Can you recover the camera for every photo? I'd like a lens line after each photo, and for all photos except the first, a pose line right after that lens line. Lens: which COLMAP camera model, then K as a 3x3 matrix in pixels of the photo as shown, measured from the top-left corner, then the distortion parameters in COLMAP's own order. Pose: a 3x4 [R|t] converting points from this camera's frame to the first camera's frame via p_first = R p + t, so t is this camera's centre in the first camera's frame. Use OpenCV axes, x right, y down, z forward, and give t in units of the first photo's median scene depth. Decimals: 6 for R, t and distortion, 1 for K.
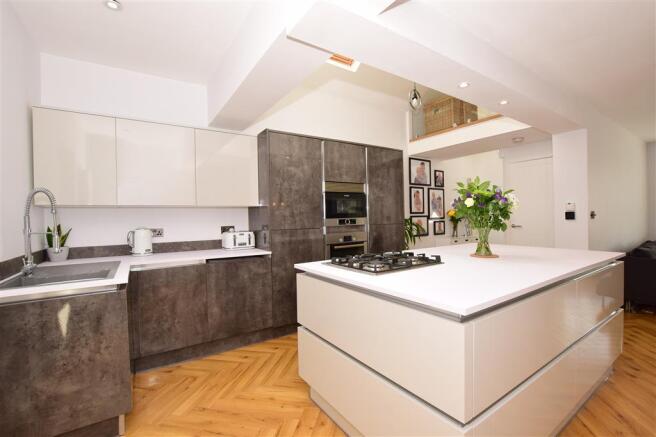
lens RADIAL K [[292.2, 0, 328.0], [0, 292.2, 218.5], [0, 0, 1]] dist [-0.027203, 0.000285]
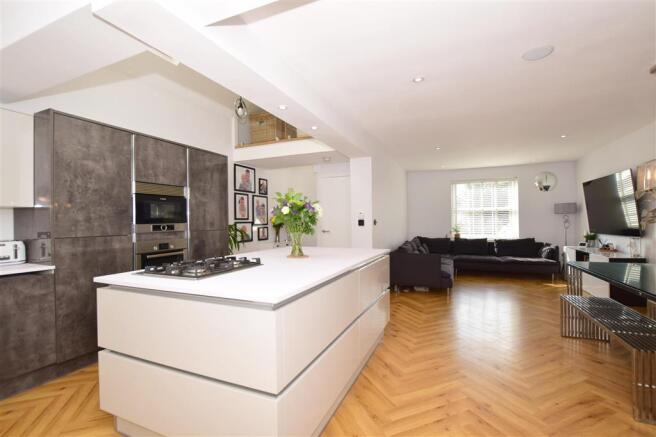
lens RADIAL K [[299.0, 0, 332.9], [0, 299.0, 219.7], [0, 0, 1]] dist [-0.027187, 0.000569]
pose [[0.831430, 0.012183, 0.555495, -0.009023], [-0.002429, 0.999830, -0.018294, 0.001870], [-0.555624, 0.013861, 0.831318, -0.058905]]
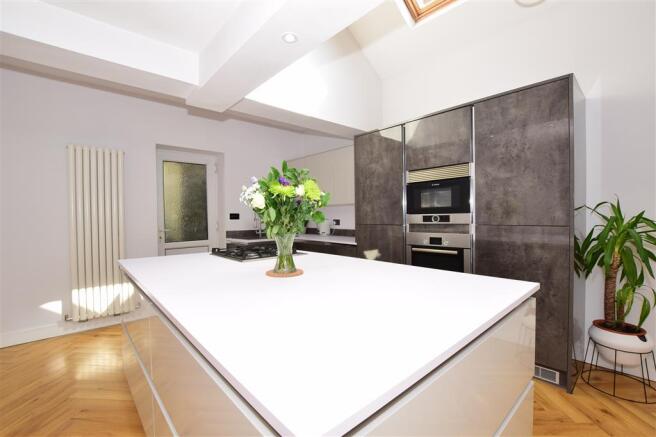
lens RADIAL K [[292.2, 0, 328.0], [0, 292.2, 218.5], [0, 0, 1]] dist [-0.027203, 0.000285]
pose [[0.144282, 0.026981, -0.989169, 0.848437], [0.005197, 0.999594, 0.028023, -0.013476], [0.989523, -0.009184, 0.144083, 0.673616]]
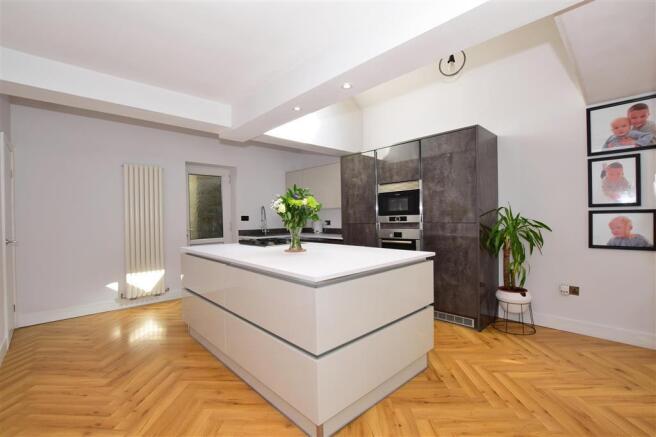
lens RADIAL K [[292.2, 0, 328.0], [0, 292.2, 218.5], [0, 0, 1]] dist [-0.027203, 0.000285]
pose [[0.168672, 0.019078, -0.985488, 1.174636], [0.009071, 0.999740, 0.020906, -0.016637], [0.985631, -0.012466, 0.168455, 0.625688]]
